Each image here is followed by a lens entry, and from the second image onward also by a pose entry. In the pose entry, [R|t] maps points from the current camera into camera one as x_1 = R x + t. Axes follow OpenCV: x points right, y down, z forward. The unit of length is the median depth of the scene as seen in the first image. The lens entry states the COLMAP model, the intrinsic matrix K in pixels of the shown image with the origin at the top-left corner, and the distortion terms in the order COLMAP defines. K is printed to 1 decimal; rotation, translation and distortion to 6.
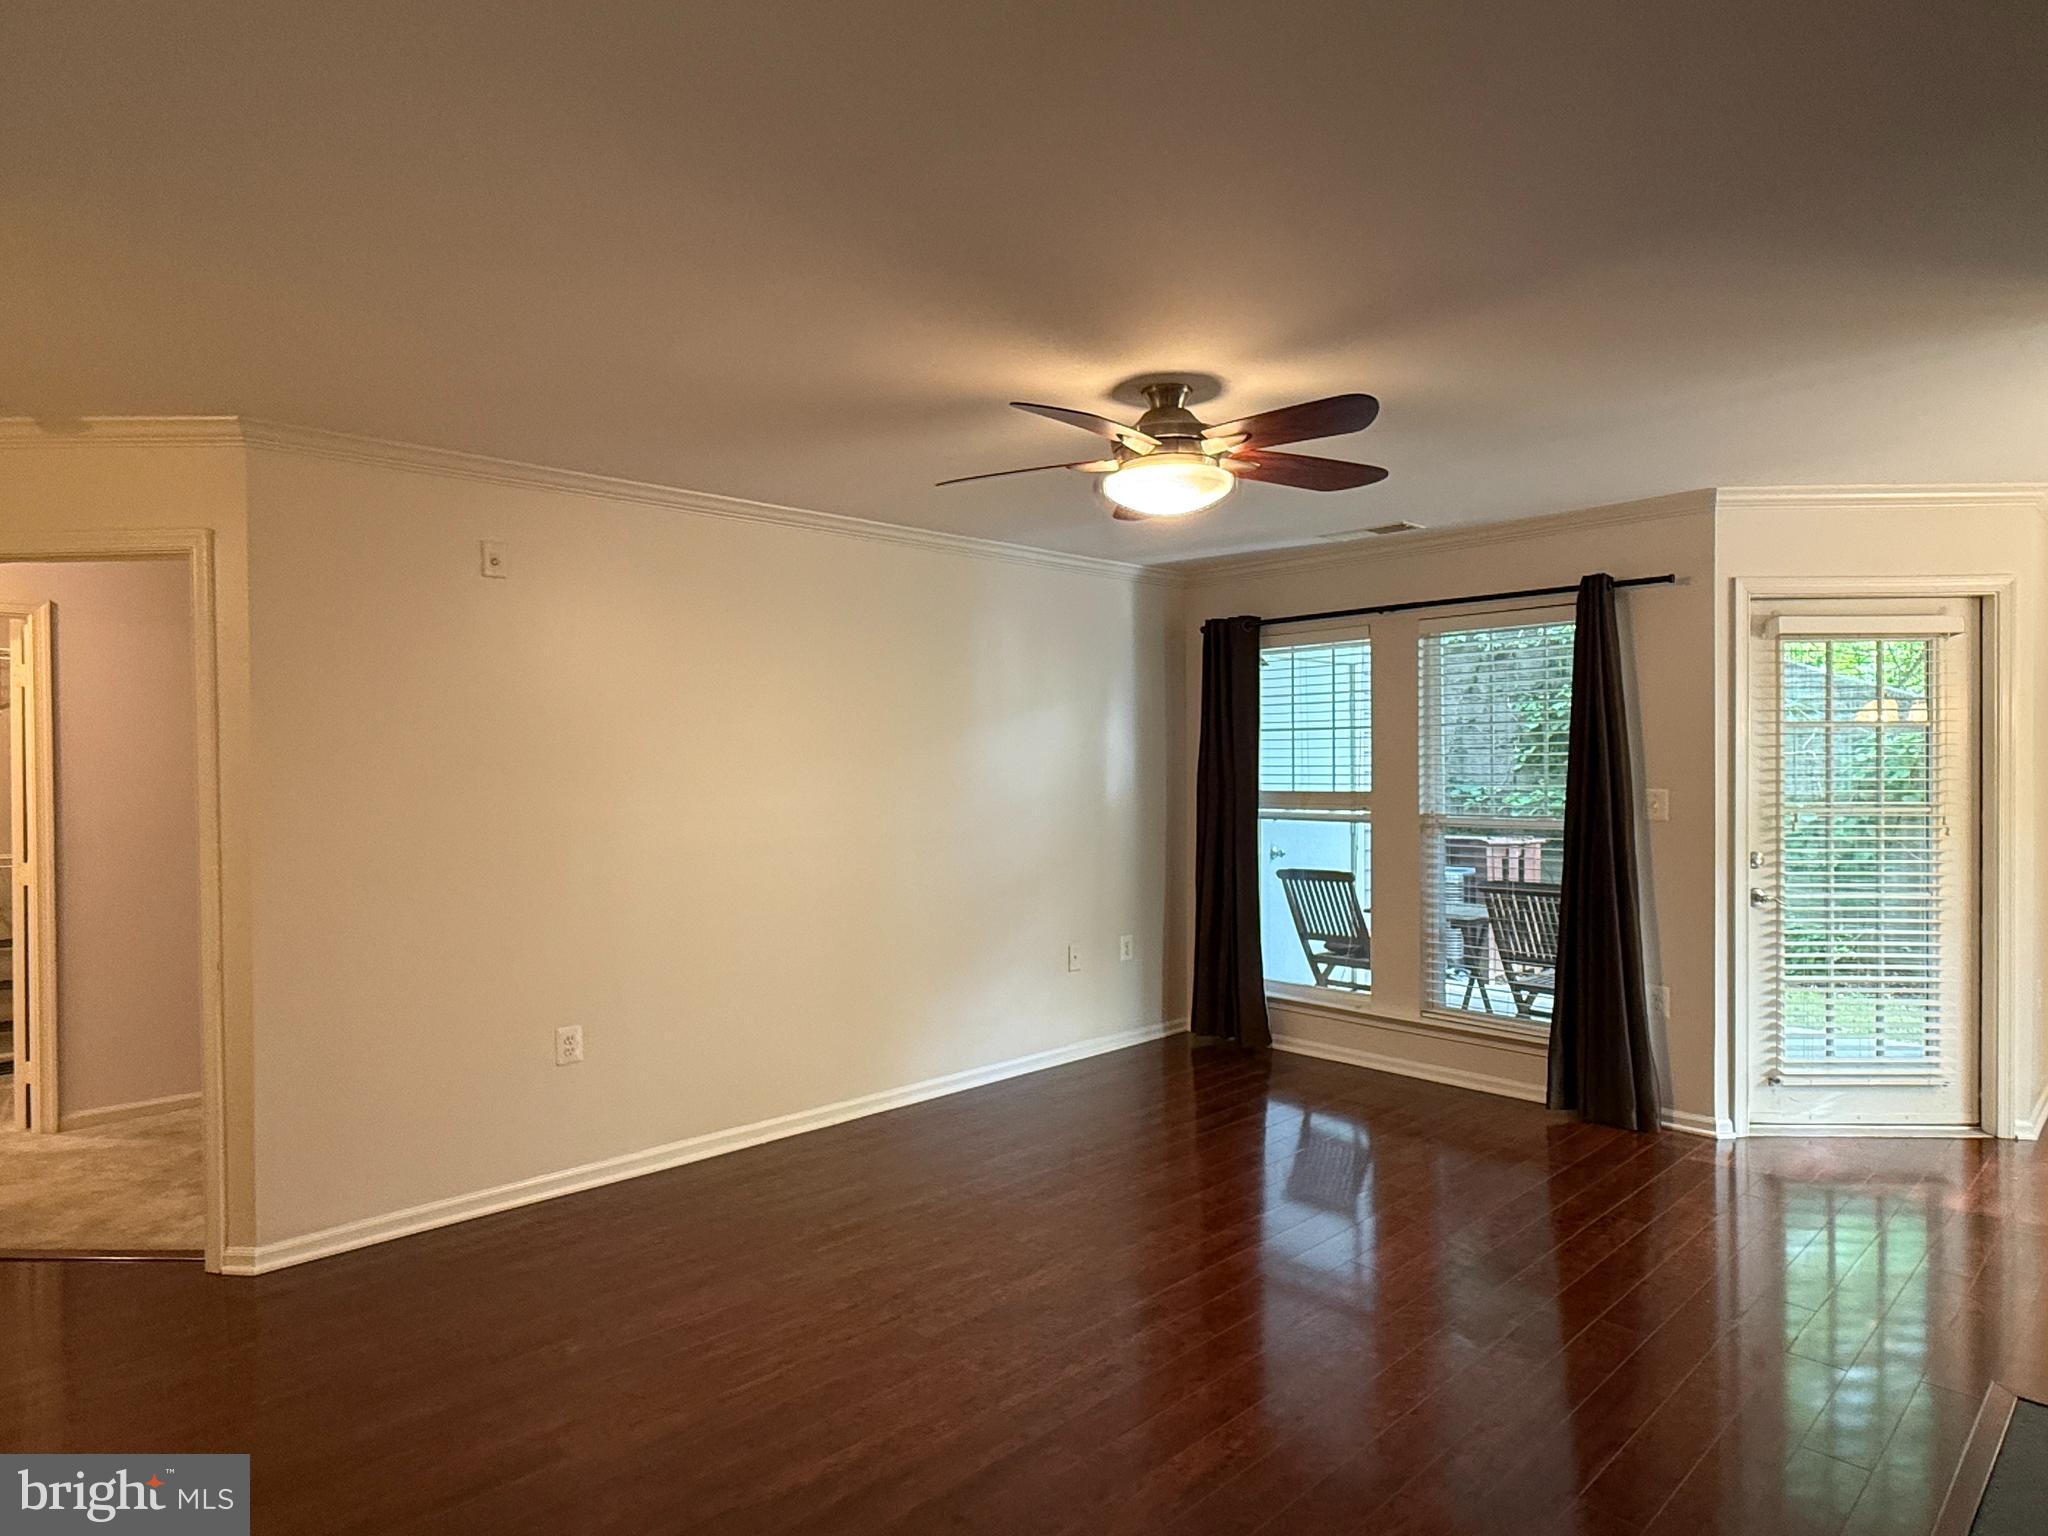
lens RADIAL K [[1156.5, 0, 1027.9], [0, 1156.5, 774.3], [0, 0, 1]] dist [-0.000853, 0.001095]
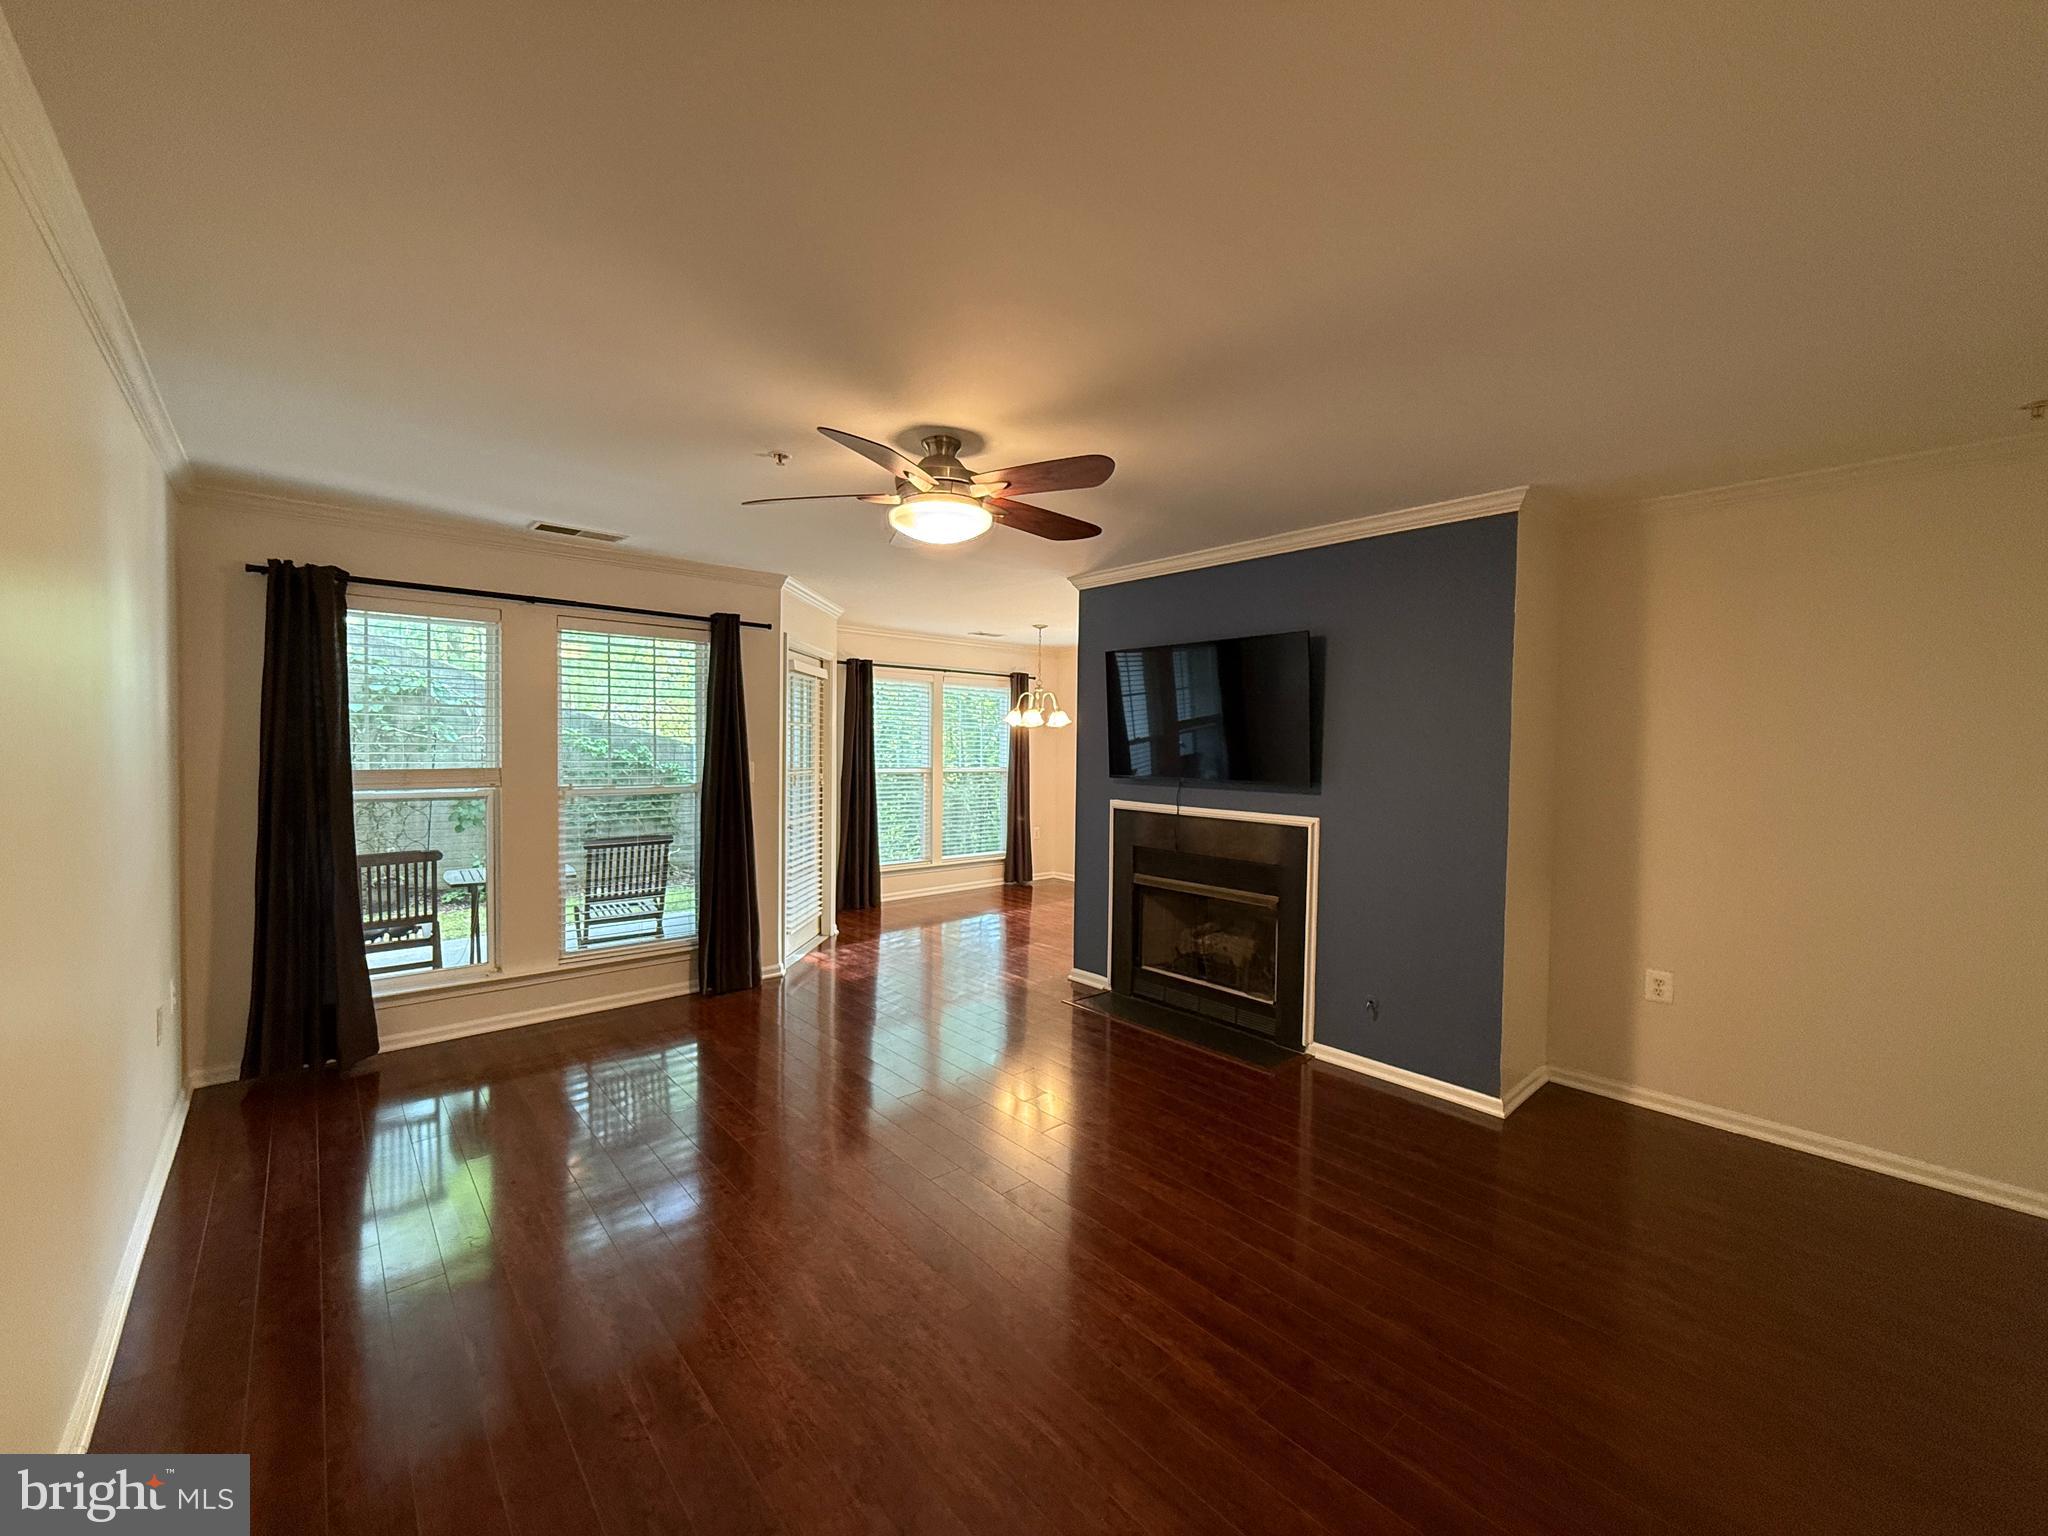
lens RADIAL K [[811.8, 0, 1025.0], [0, 811.8, 769.6], [0, 0, 1]] dist [-0.000479, 0.000287]
pose [[0.031255, -0.019326, 0.999325, -0.508607], [-0.002529, 0.999808, 0.019414, 0.000997], [-0.999508, -0.003134, 0.031200, 0.596502]]
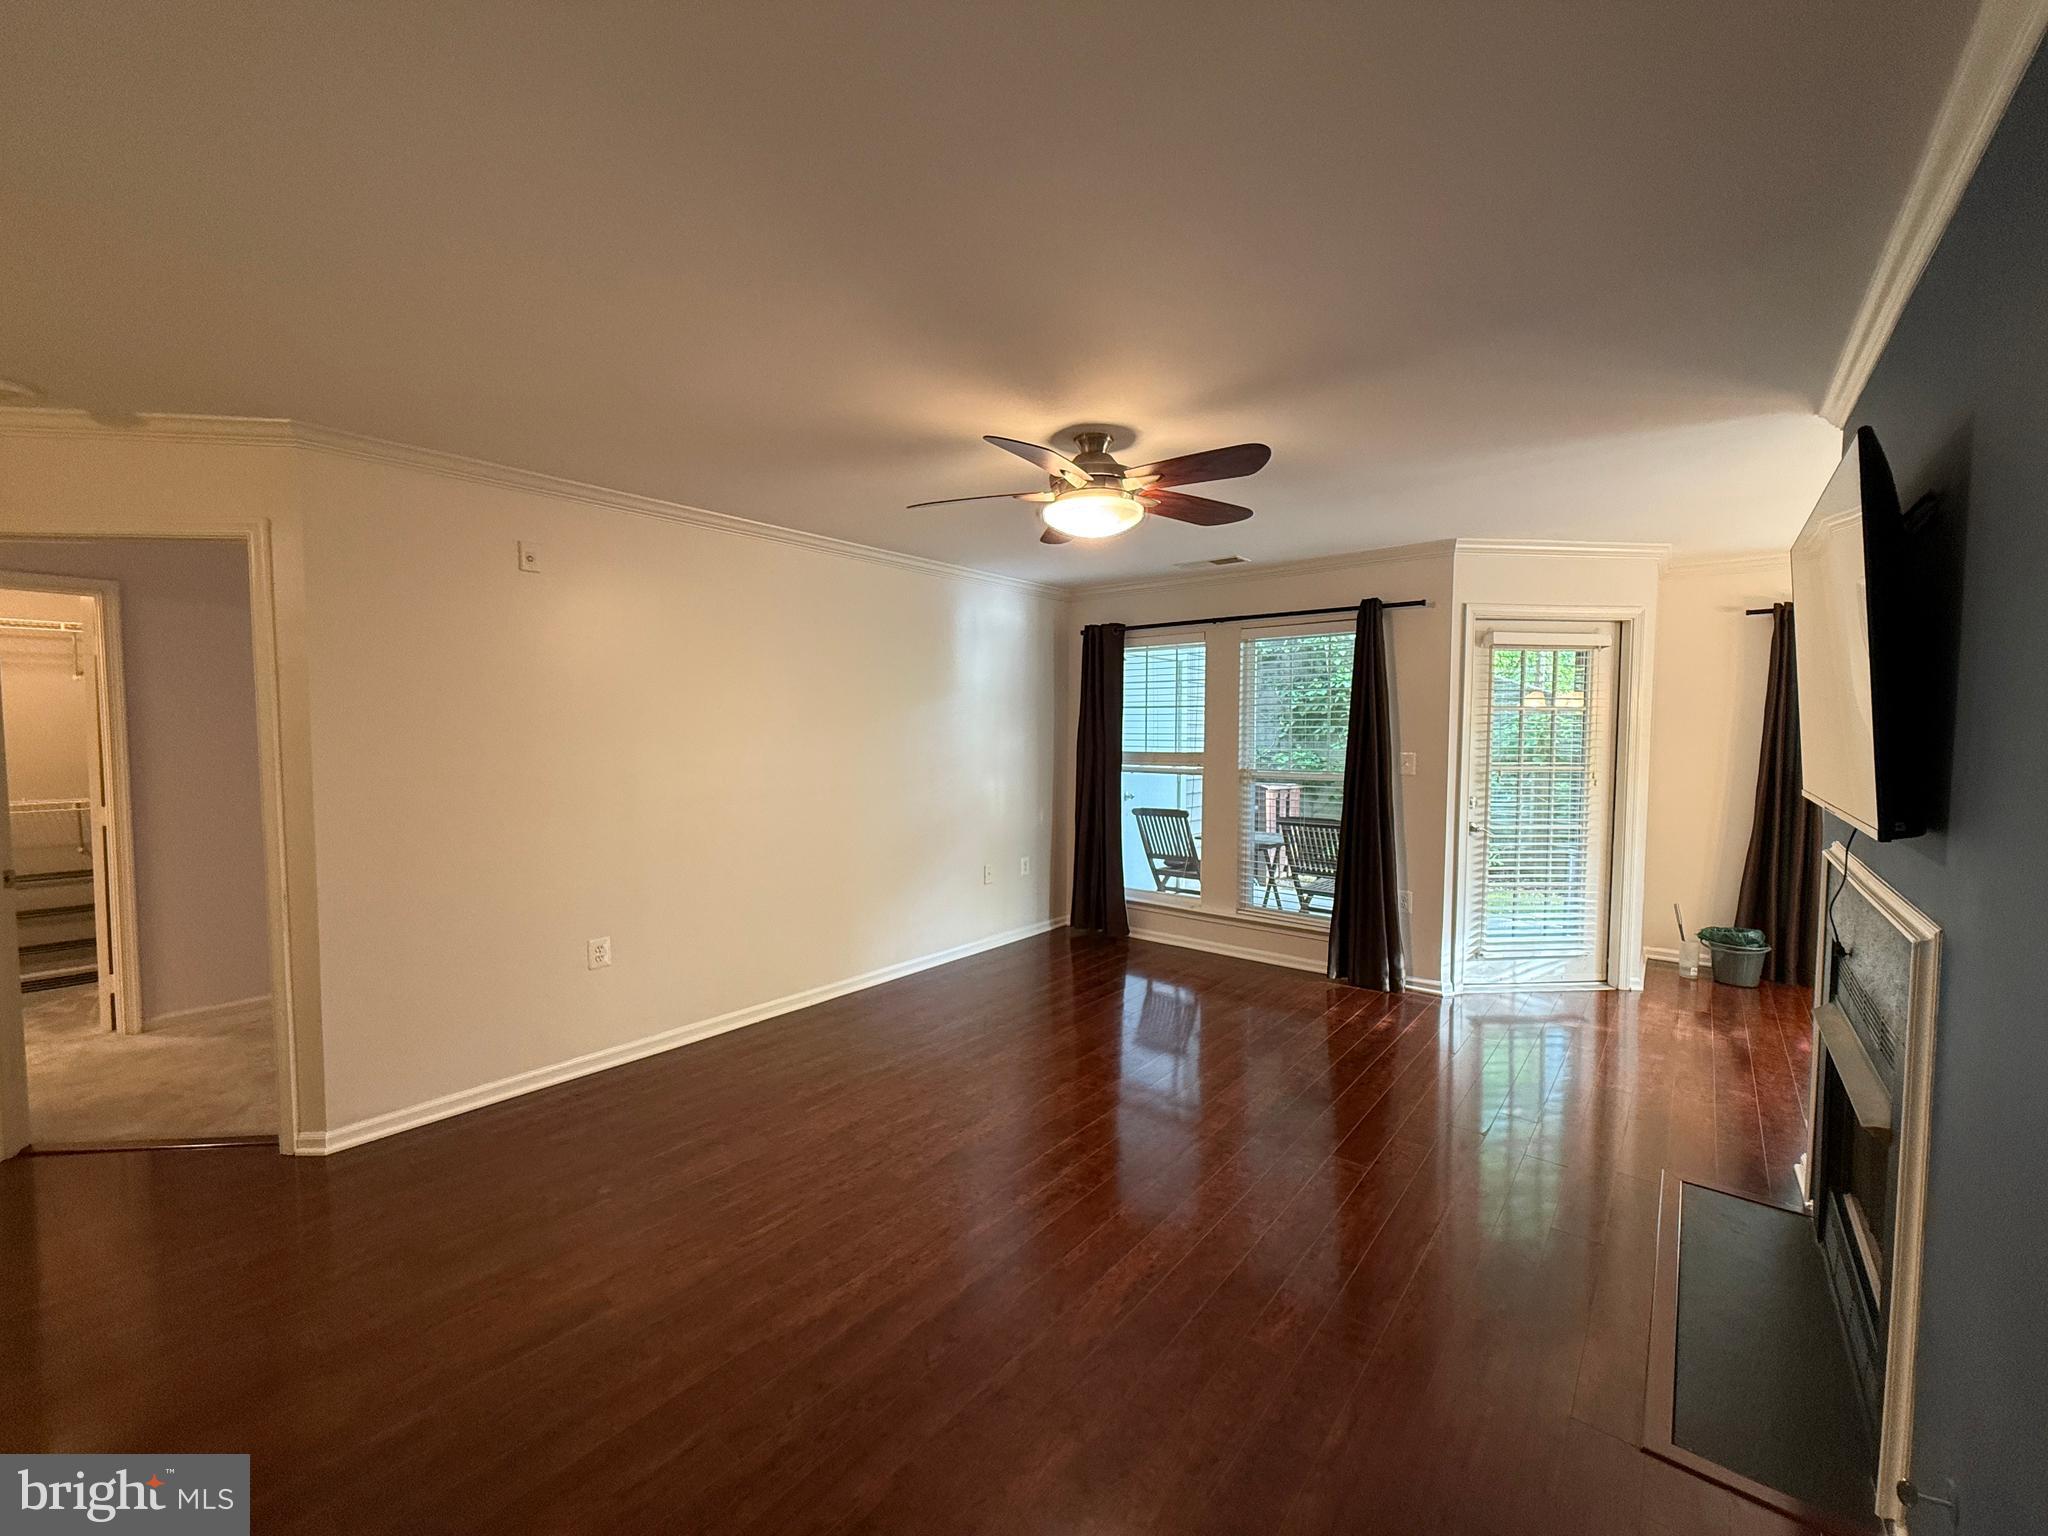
lens RADIAL K [[811.8, 0, 1025.0], [0, 811.8, 769.6], [0, 0, 1]] dist [-0.000479, 0.000287]
pose [[0.992253, 0.003819, 0.124175, -0.043551], [-0.008681, 0.999216, 0.038638, -0.000789], [-0.123930, -0.039417, 0.991508, 0.071828]]
